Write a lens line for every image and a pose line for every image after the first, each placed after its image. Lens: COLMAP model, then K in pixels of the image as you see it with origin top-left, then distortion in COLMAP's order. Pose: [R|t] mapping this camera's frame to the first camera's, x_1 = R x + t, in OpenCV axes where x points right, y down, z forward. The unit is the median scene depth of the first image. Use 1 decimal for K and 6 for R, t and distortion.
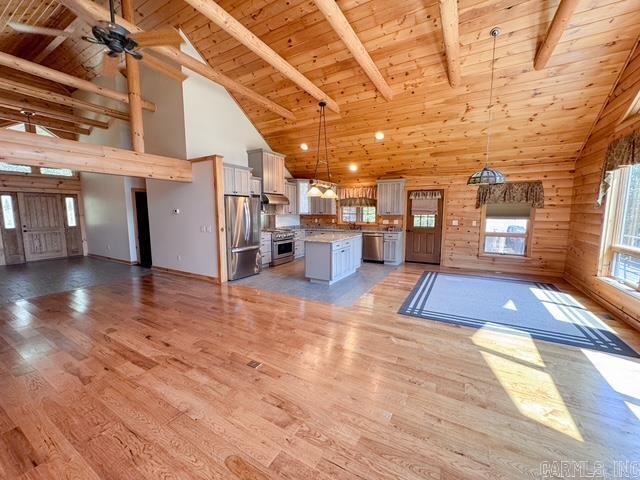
lens RADIAL K [[255.5, 0, 320.0], [0, 255.5, 239.6], [0, 0, 1]] dist [-0.002278, 0.000171]
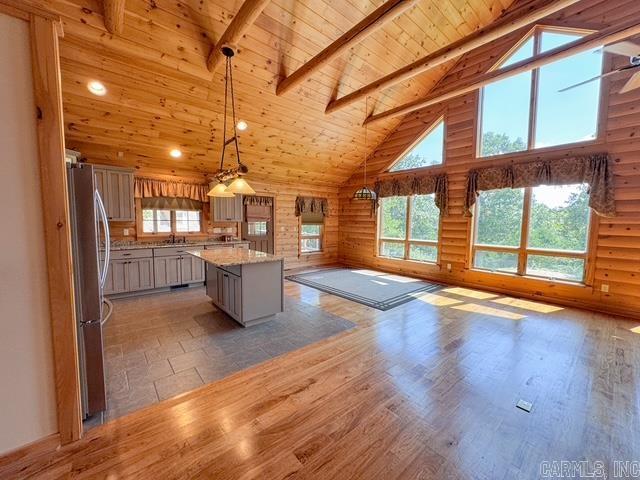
lens RADIAL K [[255.5, 0, 319.7], [0, 255.5, 240.1], [0, 0, 1]] dist [-0.002278, 0.000171]
pose [[0.340746, -0.066994, 0.937765, -0.429026], [0.091594, 0.995078, 0.037807, -0.043686], [-0.935683, 0.073011, 0.345205, 0.459524]]
